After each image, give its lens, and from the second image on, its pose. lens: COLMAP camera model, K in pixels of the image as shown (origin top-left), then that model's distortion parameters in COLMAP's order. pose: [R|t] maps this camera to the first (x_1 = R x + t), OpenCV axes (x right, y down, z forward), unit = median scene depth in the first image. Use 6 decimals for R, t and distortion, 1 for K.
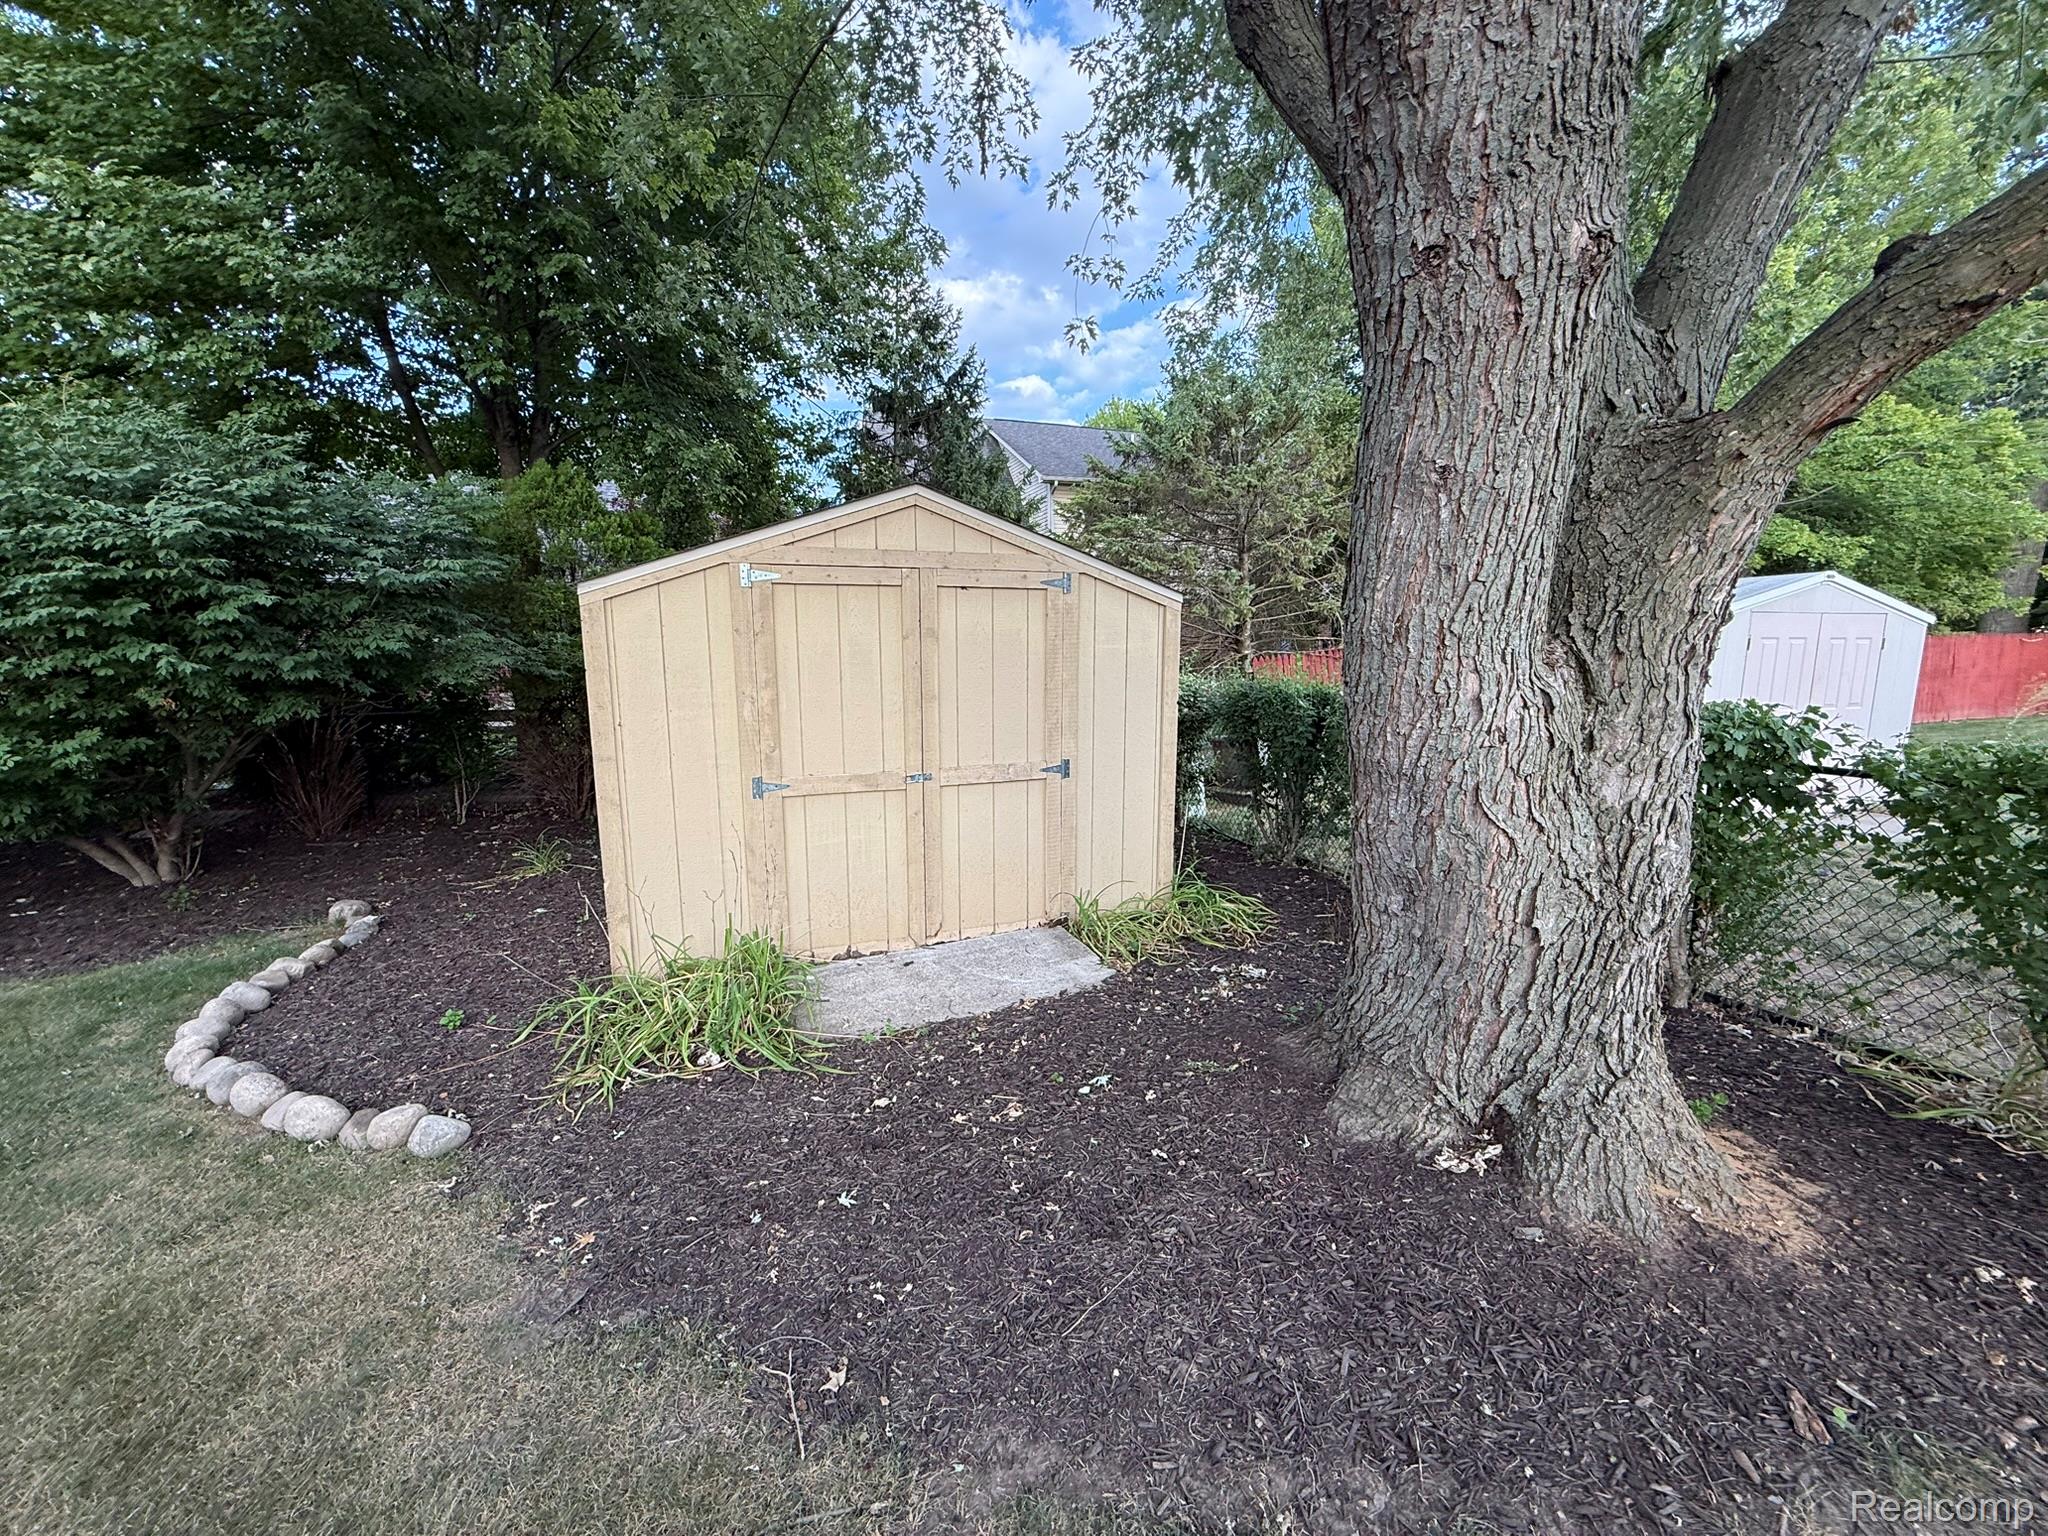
lens RADIAL K [[813.7, 0, 1015.5], [0, 813.7, 766.7], [0, 0, 1]] dist [0.000798, -0.000098]
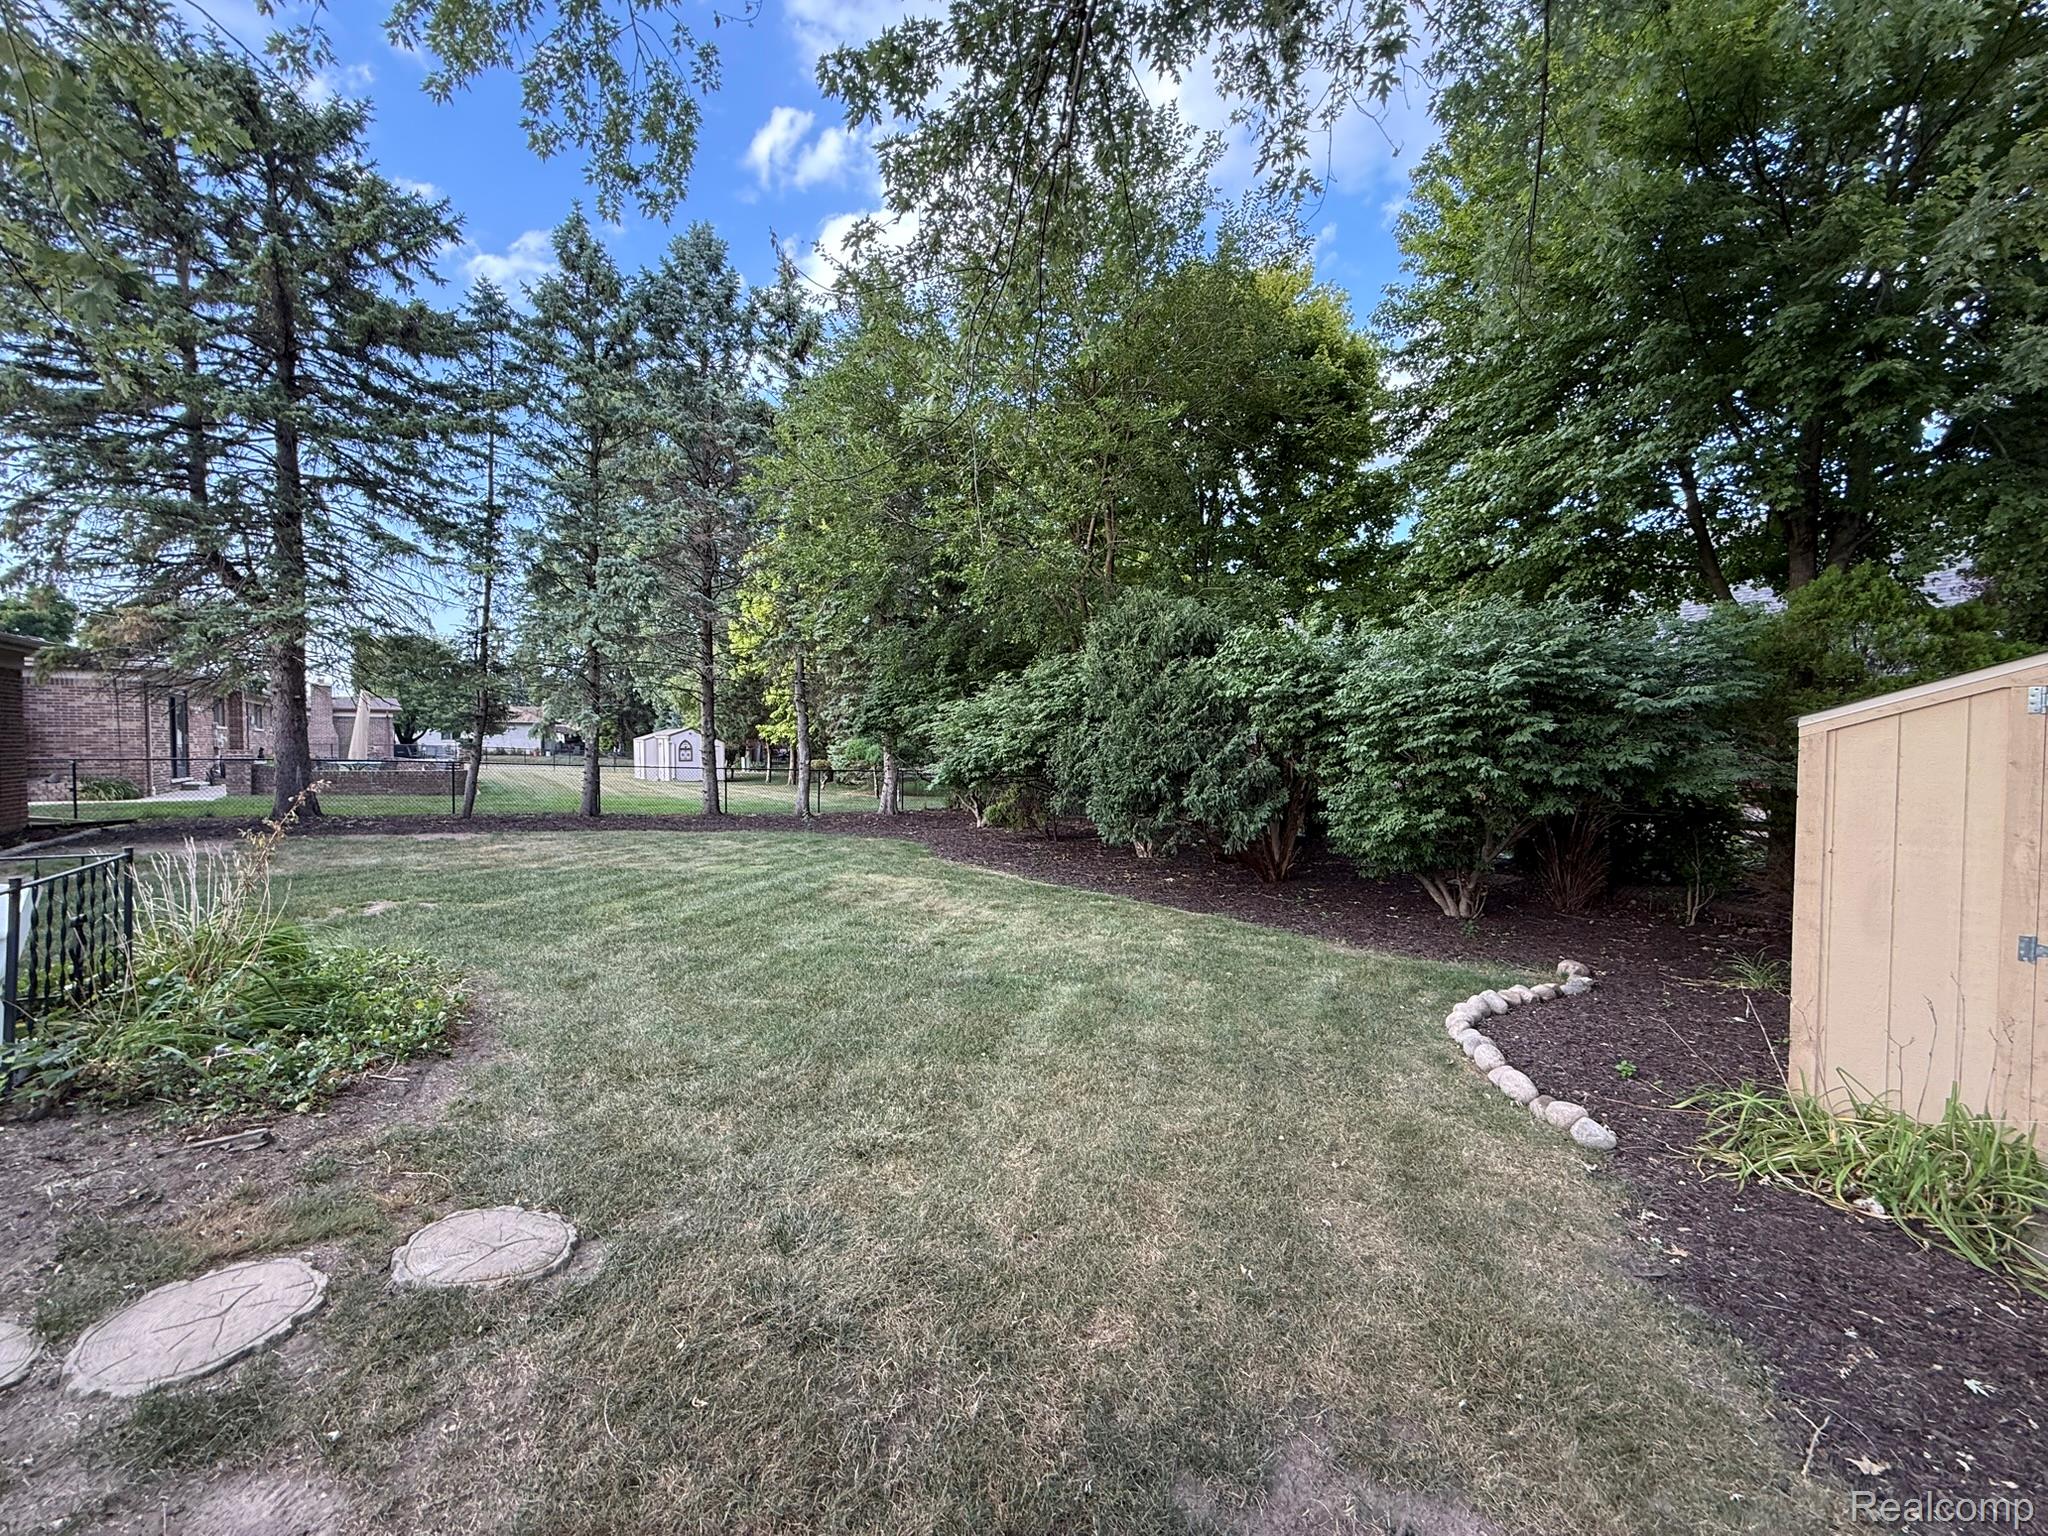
lens RADIAL K [[813.7, 0, 1015.5], [0, 813.7, 766.7], [0, 0, 1]] dist [0.000798, -0.000098]
pose [[0.239869, 0.037275, -0.970089, 0.206827], [-0.149936, 0.988695, 0.000916, -0.003906], [0.959157, 0.145232, 0.242746, -0.197123]]
